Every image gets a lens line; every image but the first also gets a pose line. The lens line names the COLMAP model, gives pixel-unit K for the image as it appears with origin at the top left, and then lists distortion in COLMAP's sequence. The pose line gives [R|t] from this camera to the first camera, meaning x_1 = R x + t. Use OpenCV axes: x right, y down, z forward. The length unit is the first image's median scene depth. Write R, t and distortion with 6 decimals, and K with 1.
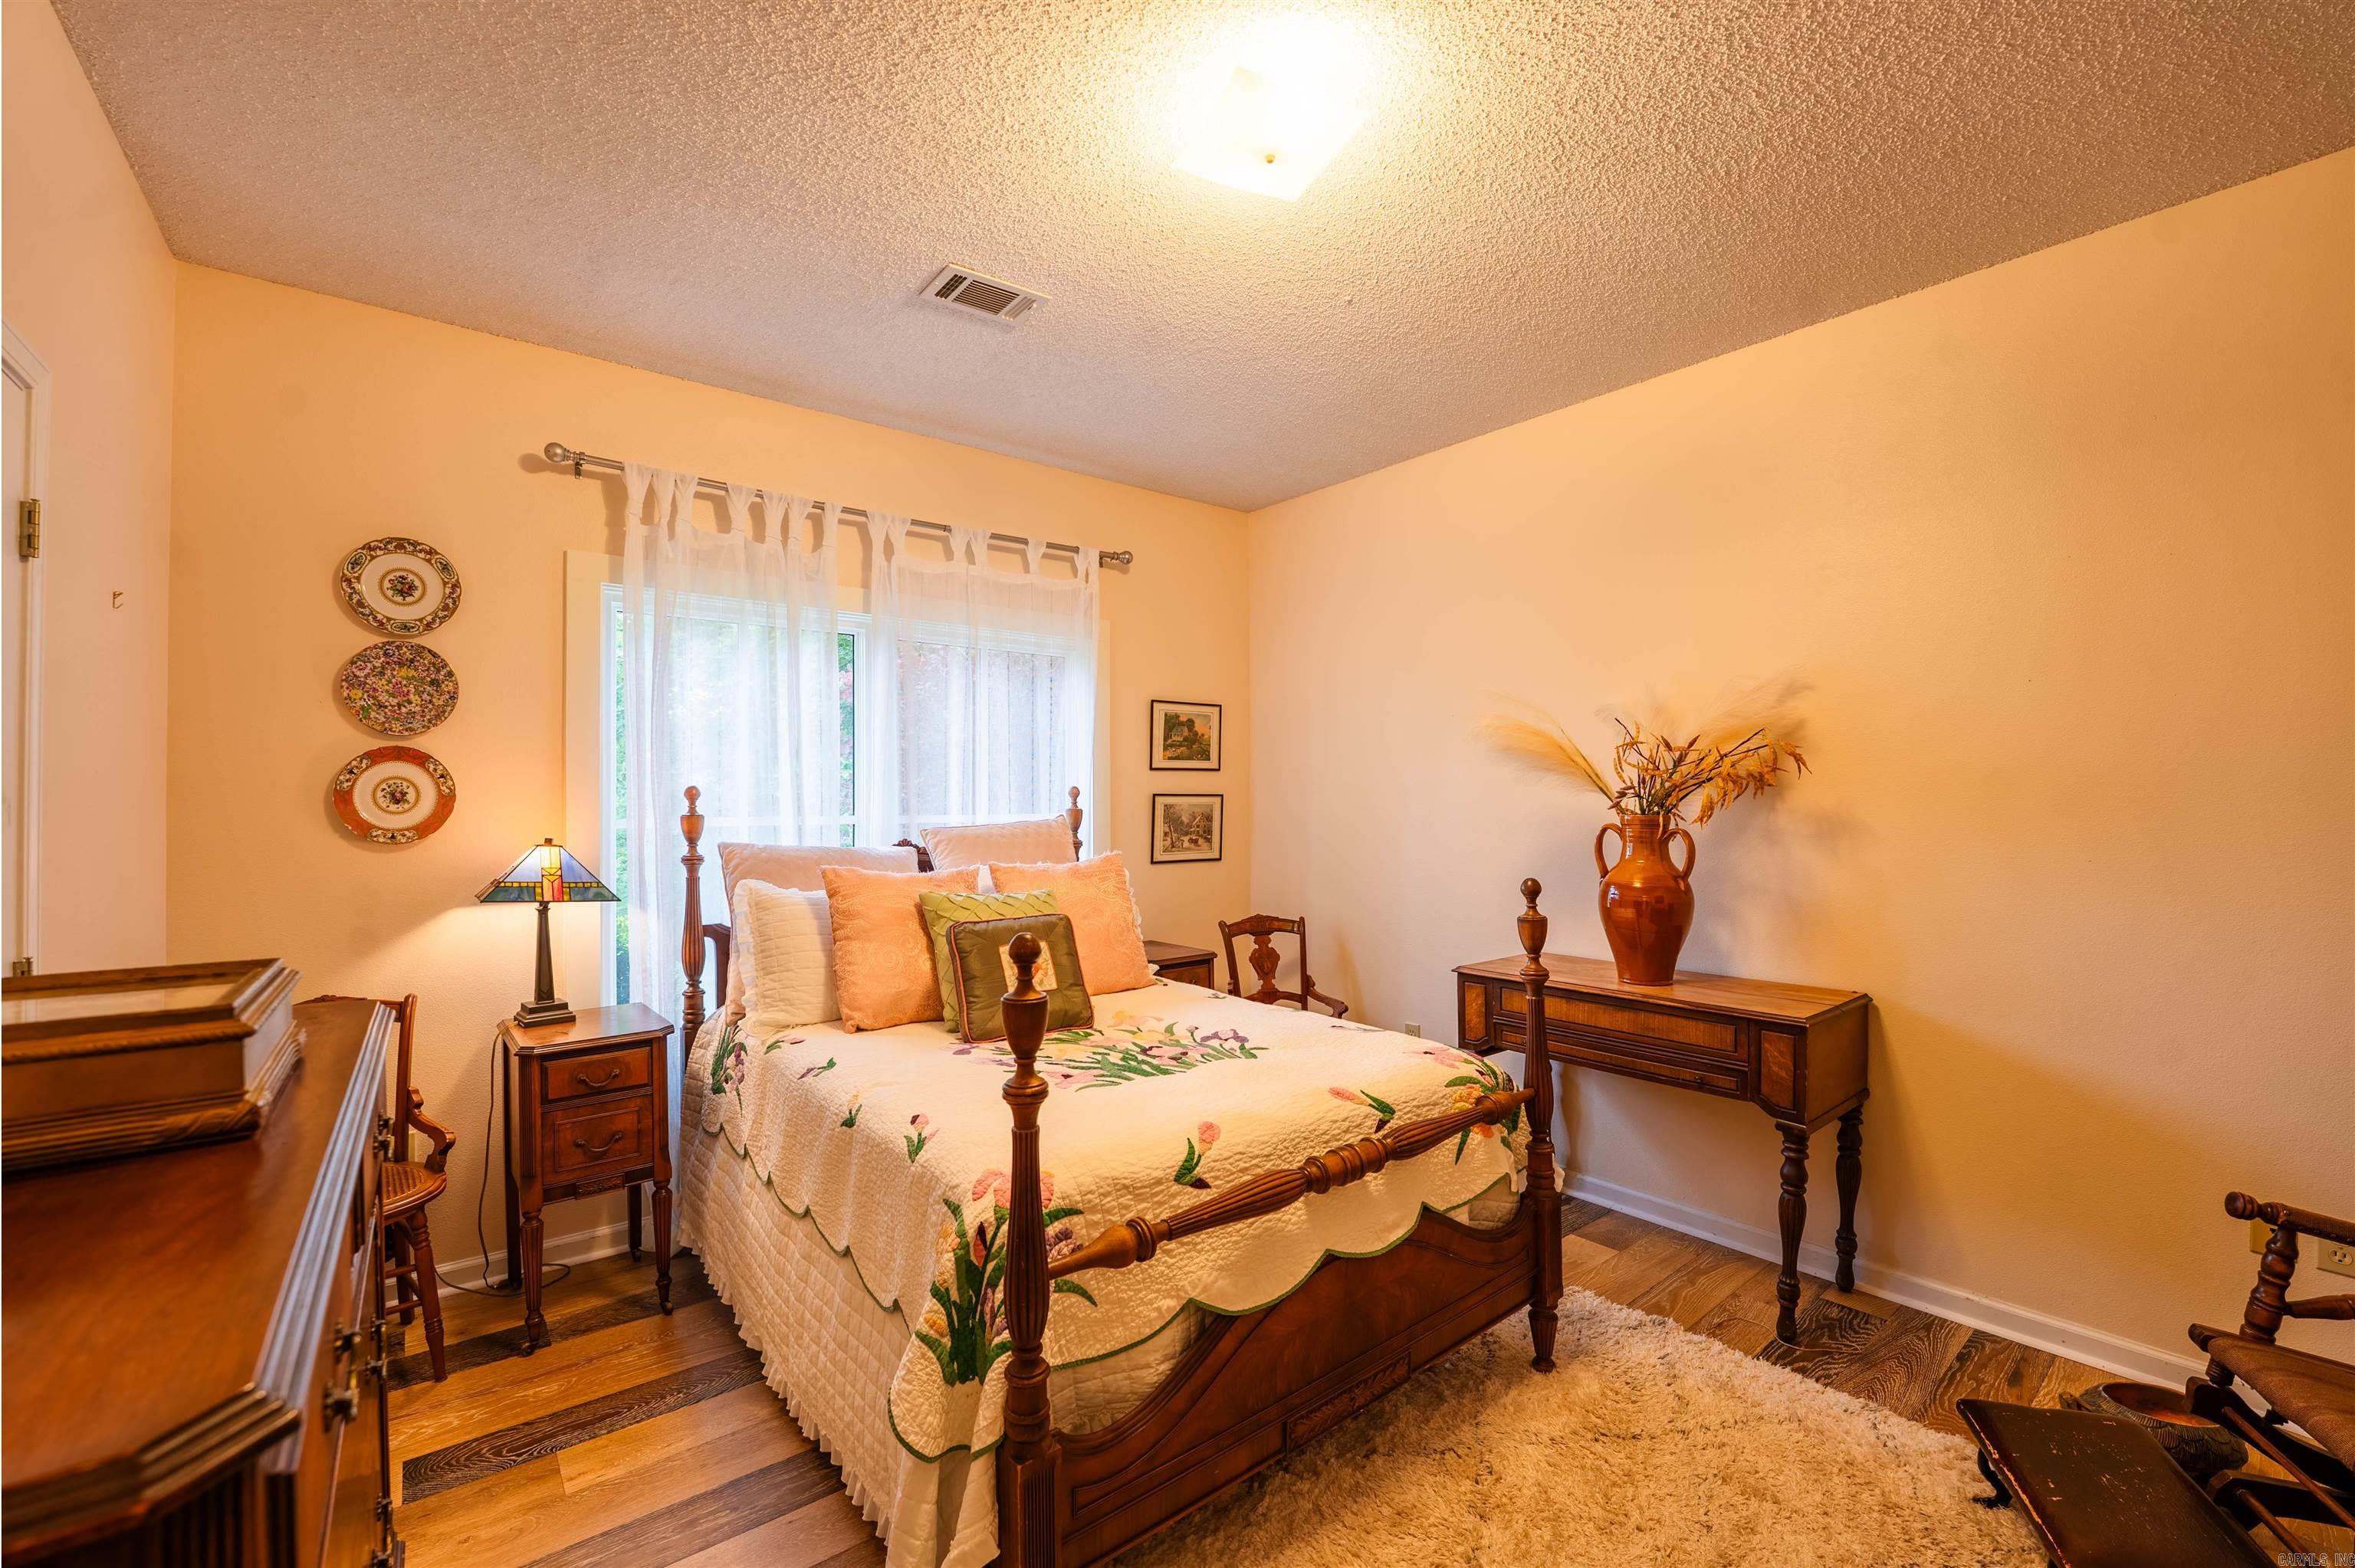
lens RADIAL K [[970.0, 0, 1180.6], [0, 970.0, 797.6], [0, 0, 1]] dist [-0.025817, 0.002399]
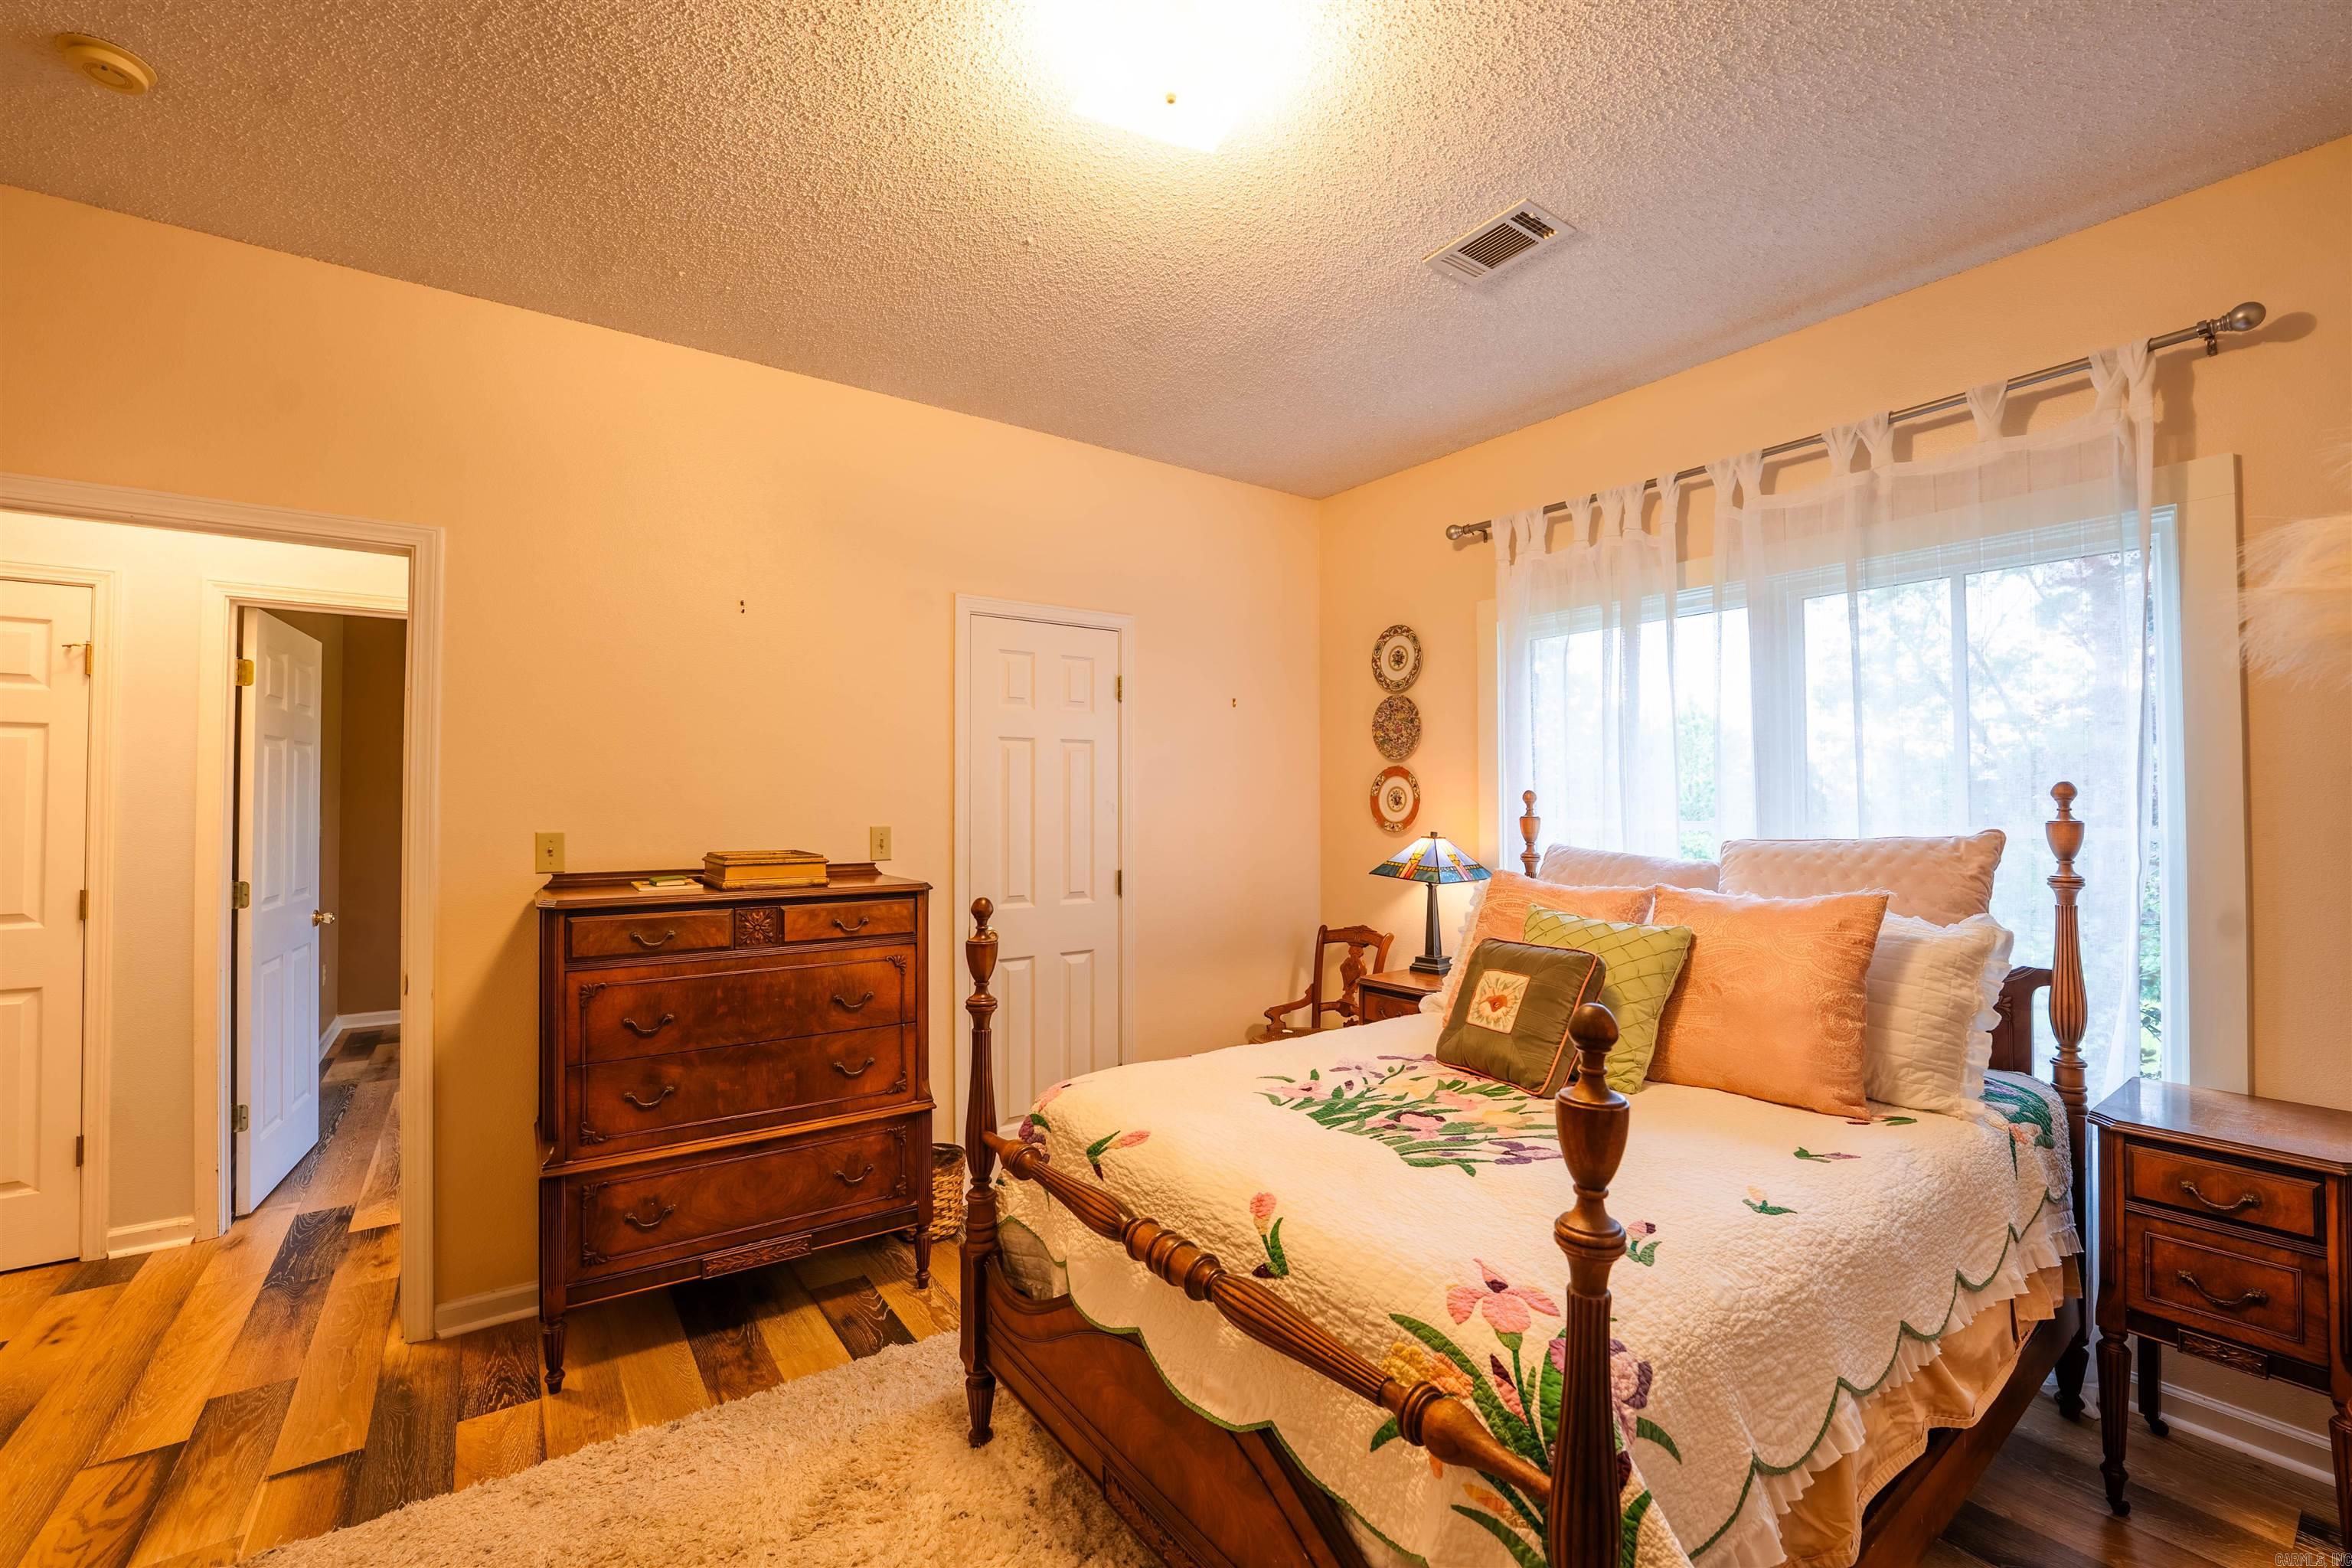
lens RADIAL K [[968.9, 0, 1177.8], [0, 968.9, 781.8], [0, 0, 1]] dist [-0.025817, 0.002399]
pose [[-0.058863, -0.019019, -0.998085, 0.719309], [-0.002004, 0.999819, -0.018934, -0.000887], [0.998264, 0.000885, -0.058890, 0.773984]]
